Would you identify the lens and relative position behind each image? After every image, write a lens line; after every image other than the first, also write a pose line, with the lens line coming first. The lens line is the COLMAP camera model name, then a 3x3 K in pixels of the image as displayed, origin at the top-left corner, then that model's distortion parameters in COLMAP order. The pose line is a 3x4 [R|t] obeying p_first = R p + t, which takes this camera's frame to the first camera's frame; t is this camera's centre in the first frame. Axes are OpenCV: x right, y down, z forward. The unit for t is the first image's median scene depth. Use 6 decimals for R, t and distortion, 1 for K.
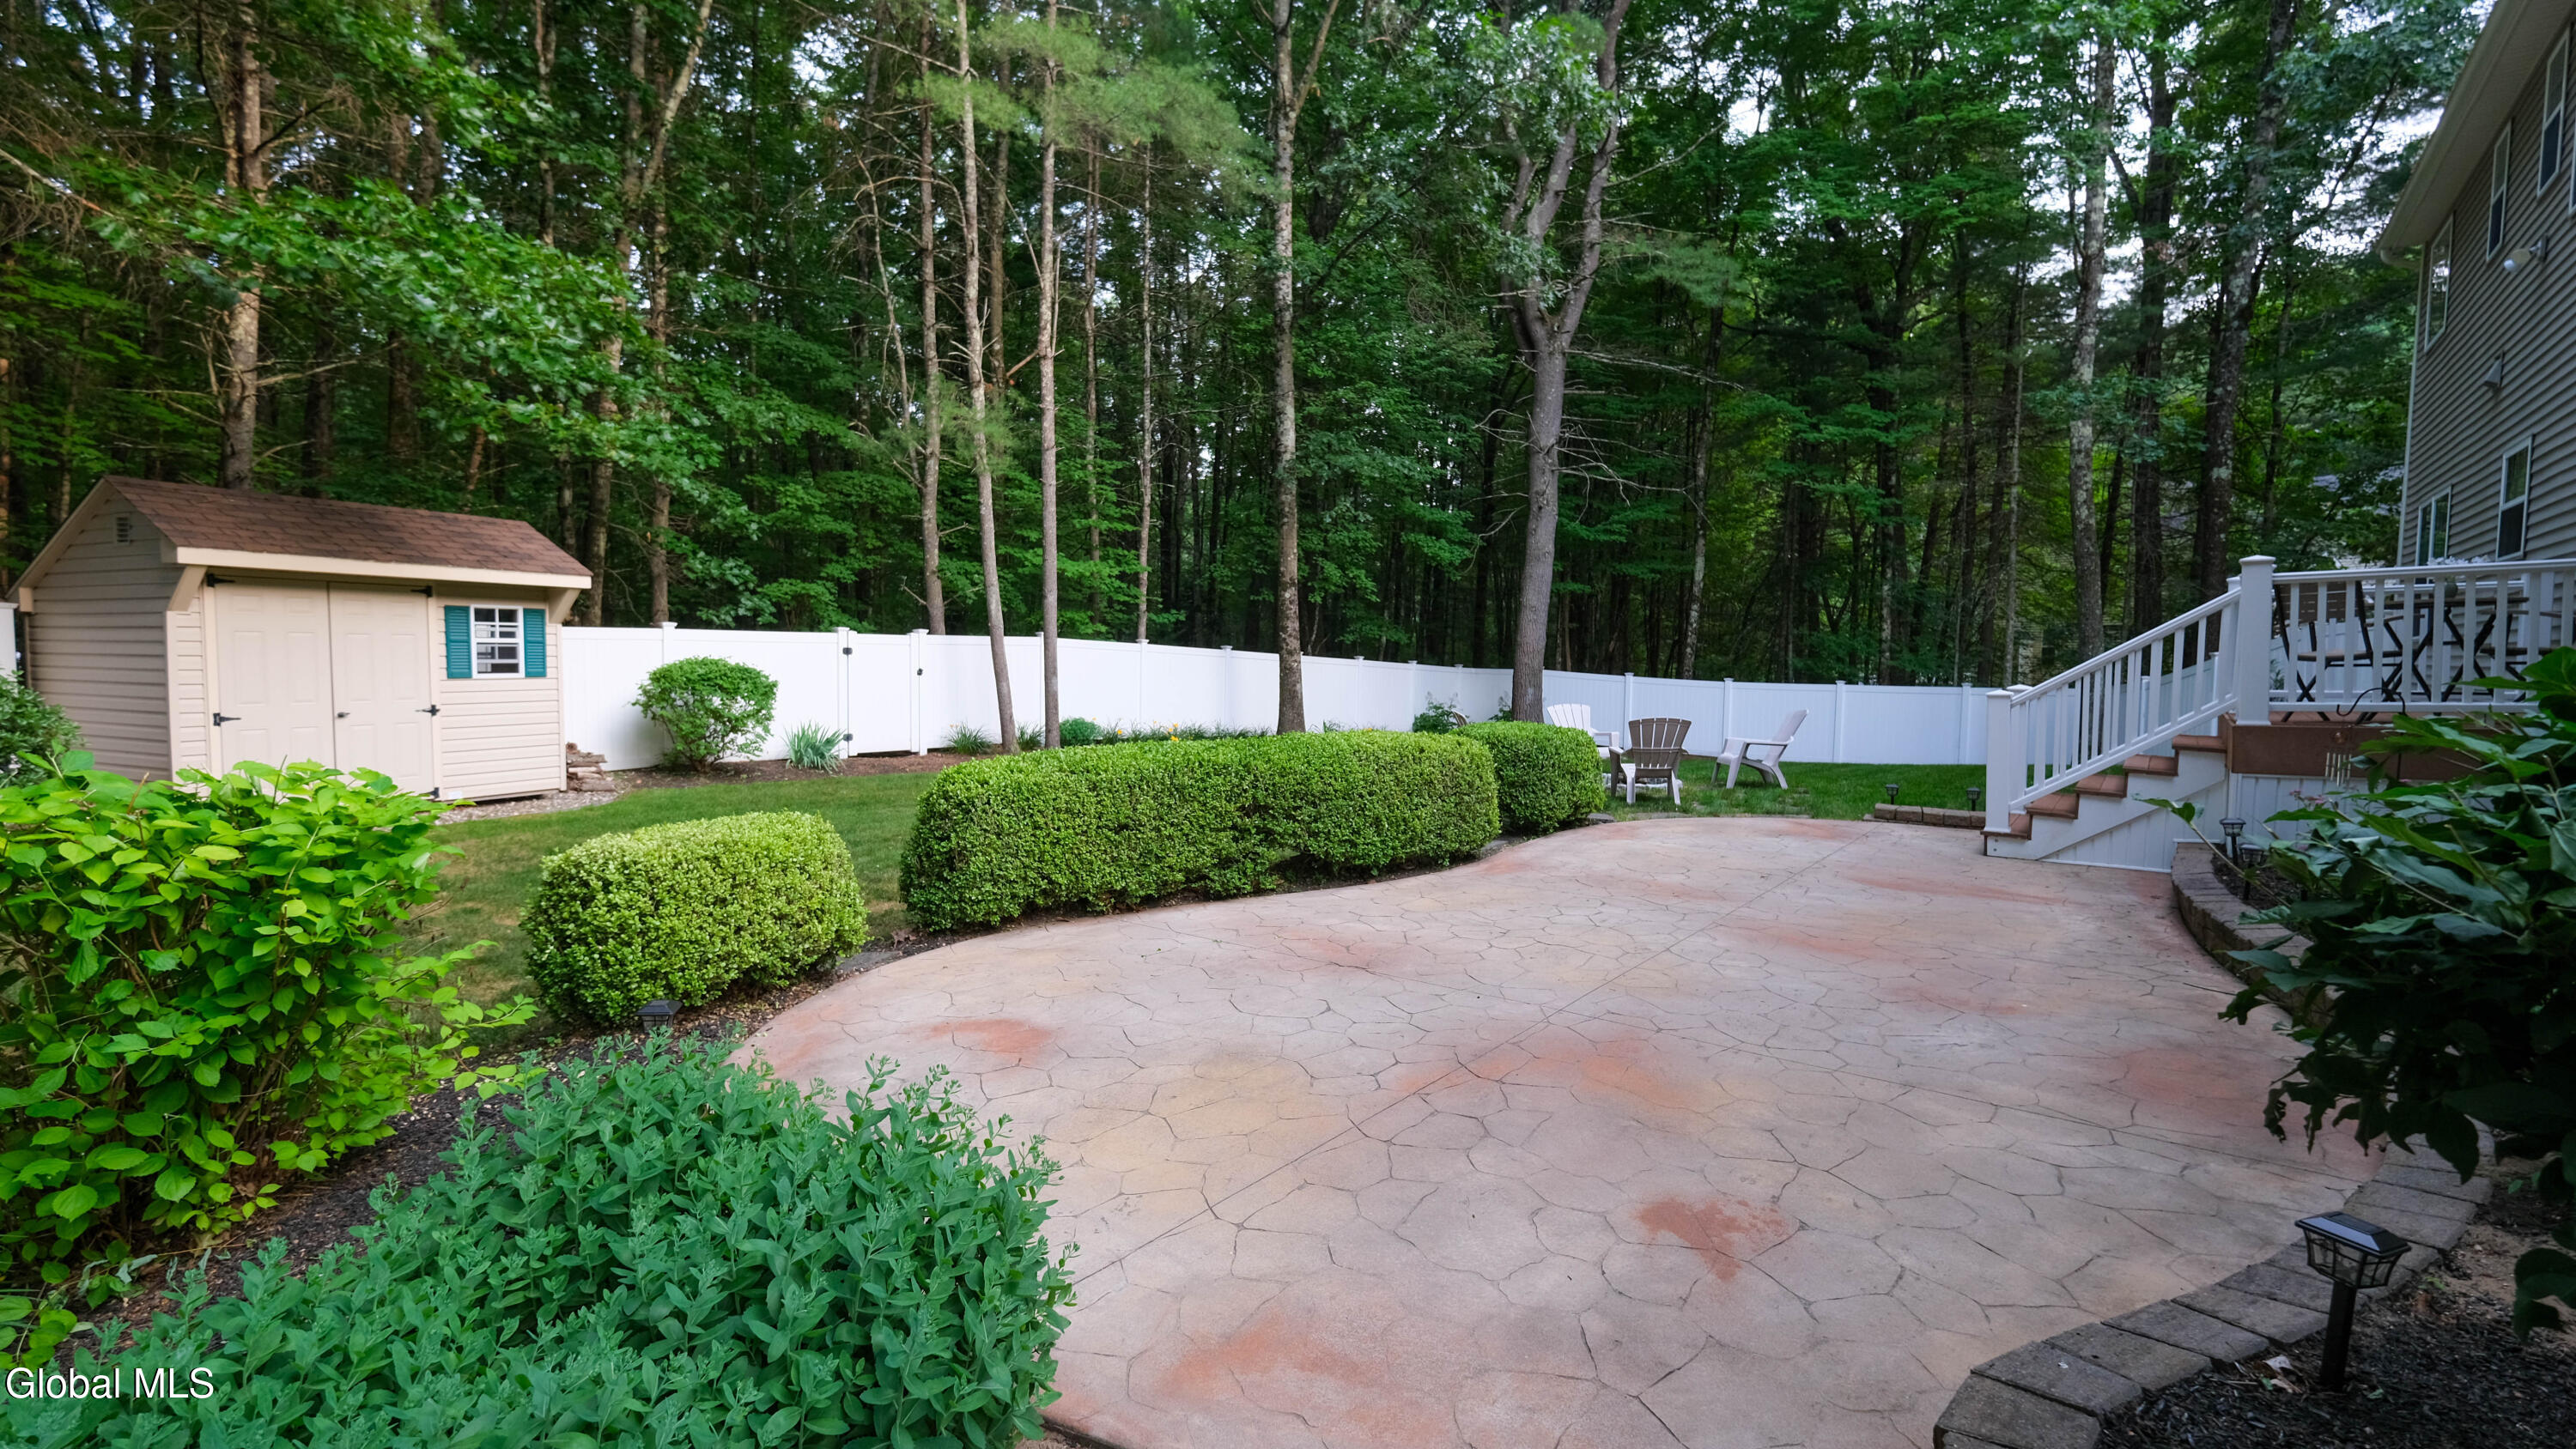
lens RADIAL K [[1125.8, 0, 1286.5], [0, 1125.8, 719.4], [0, 0, 1]] dist [-0.000951, 0.000310]
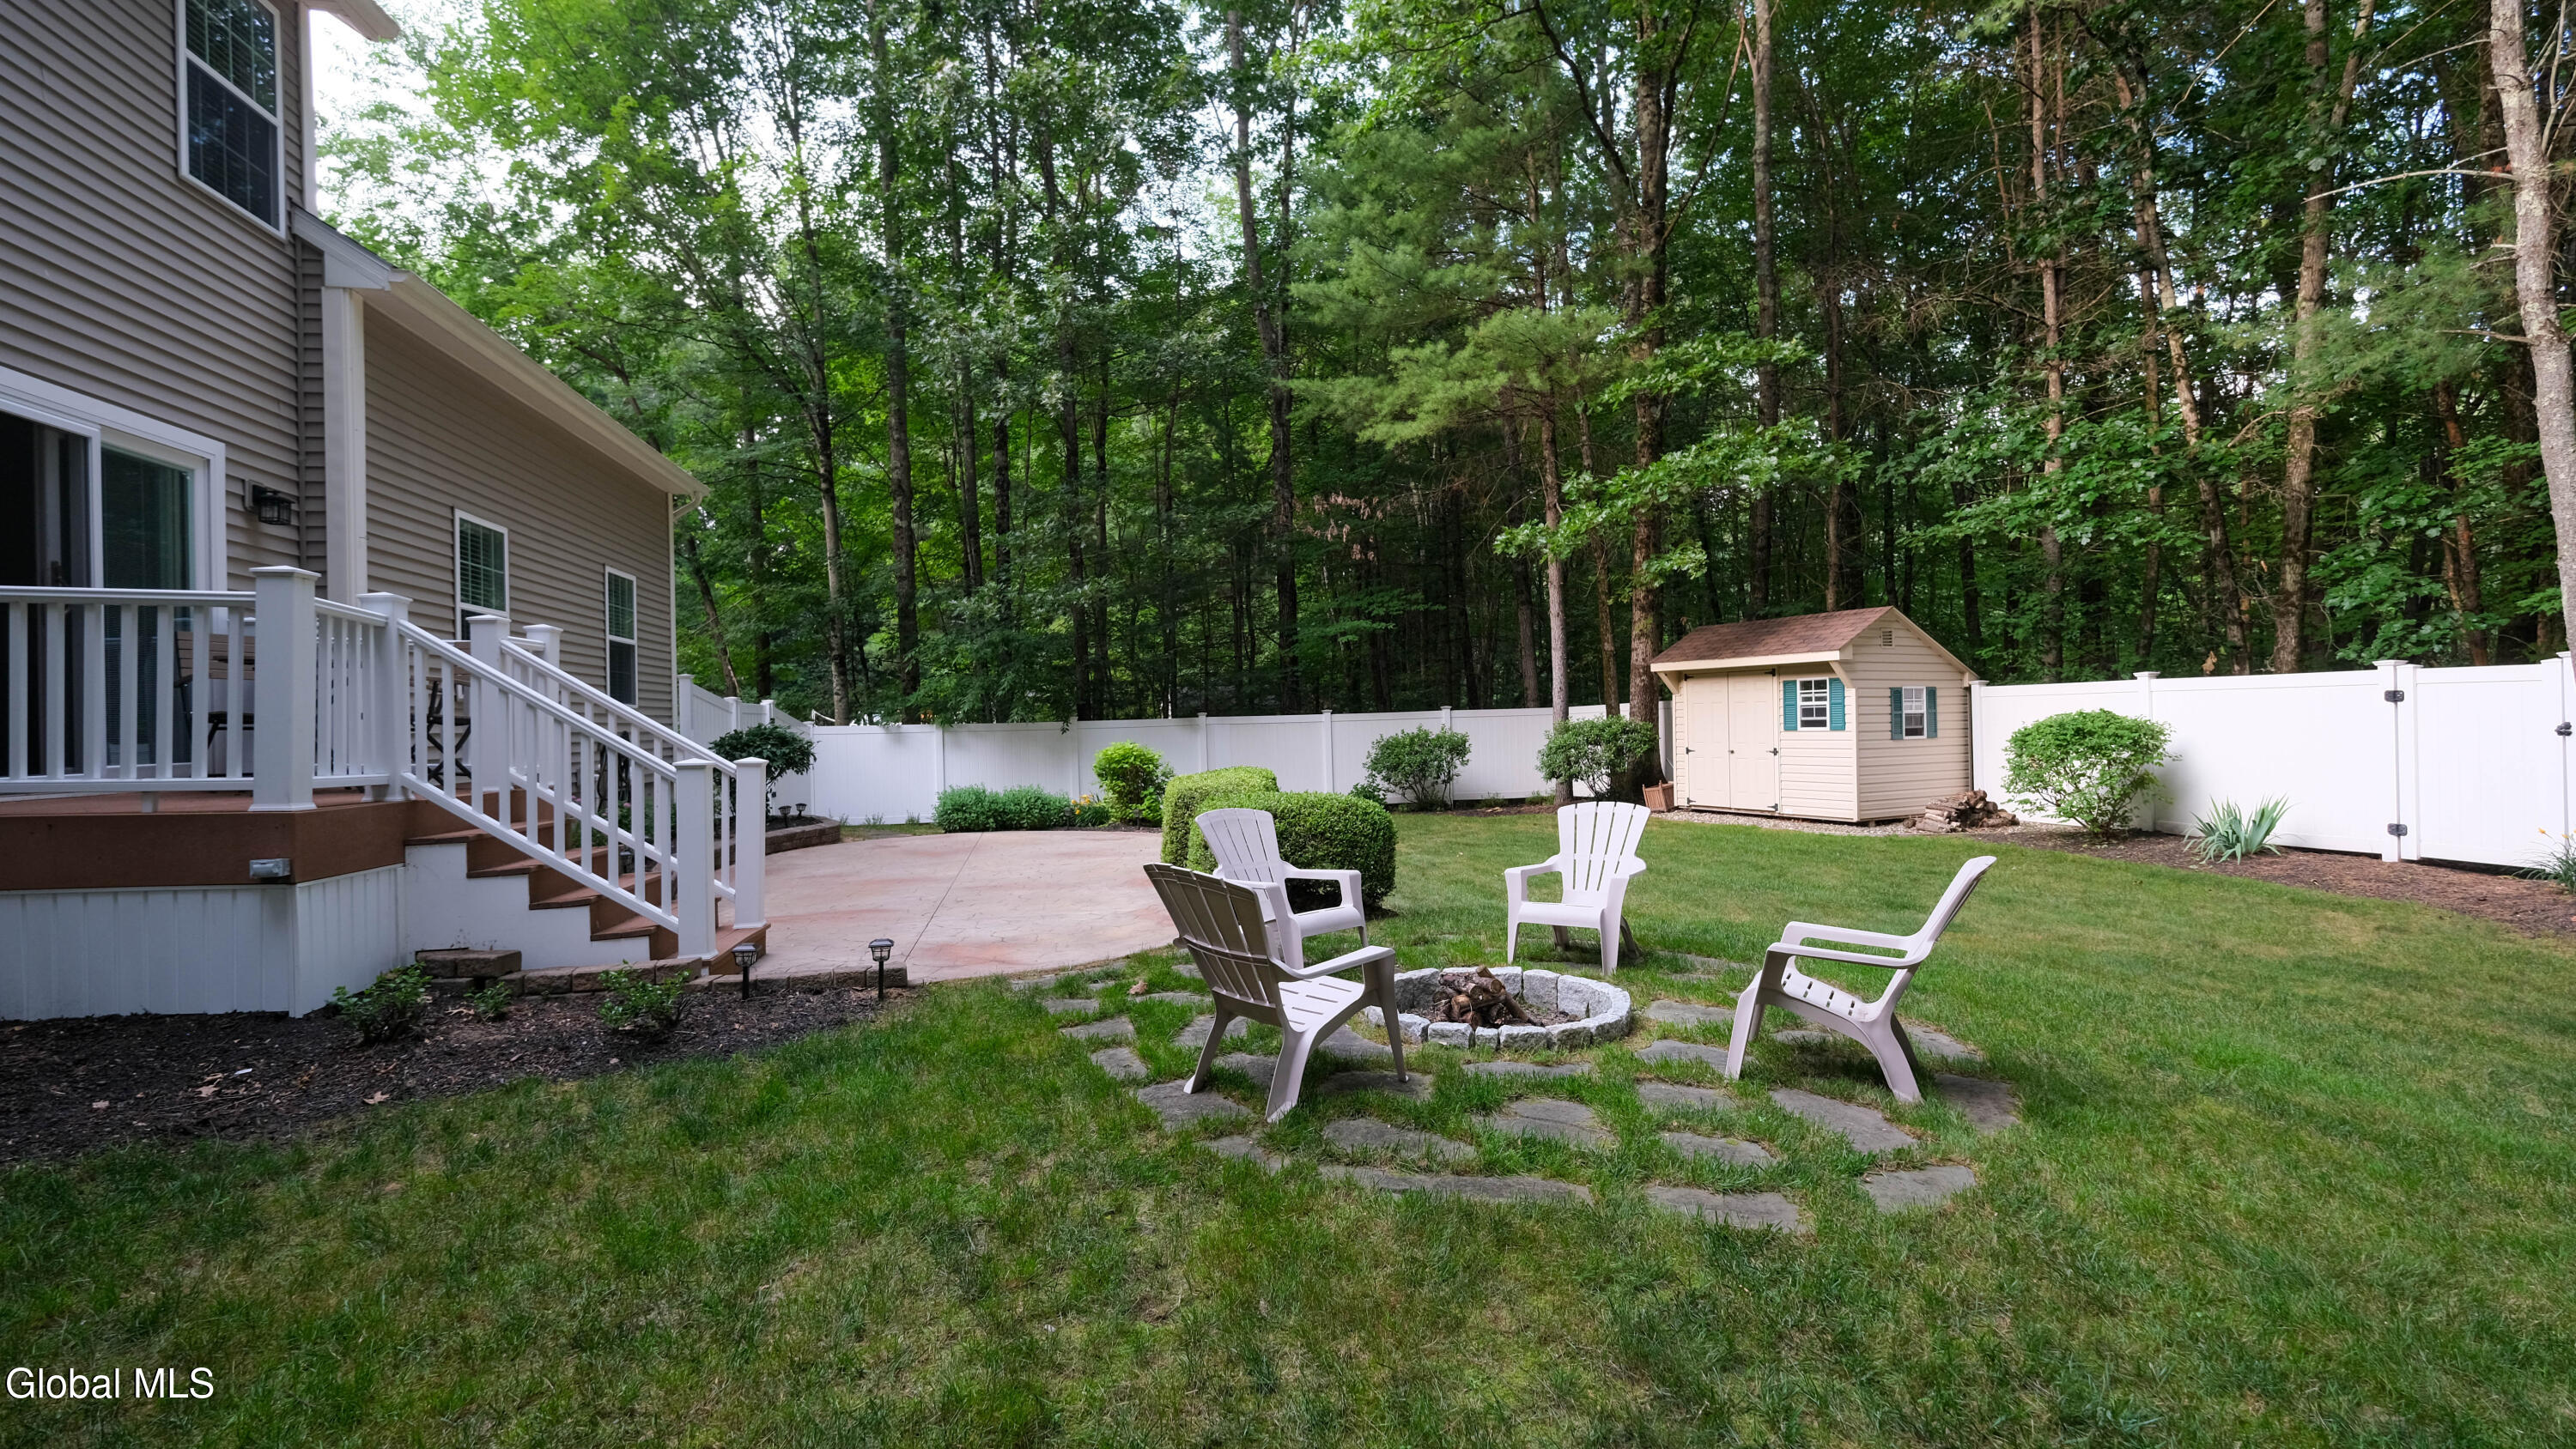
lens RADIAL K [[1125.8, 0, 1286.5], [0, 1125.8, 719.4], [0, 0, 1]] dist [-0.000951, 0.000310]
pose [[-0.633120, -0.001584, -0.774052, 0.760761], [-0.032887, 0.999150, 0.024855, -0.062967], [0.773354, 0.041193, -0.632634, 1.359659]]
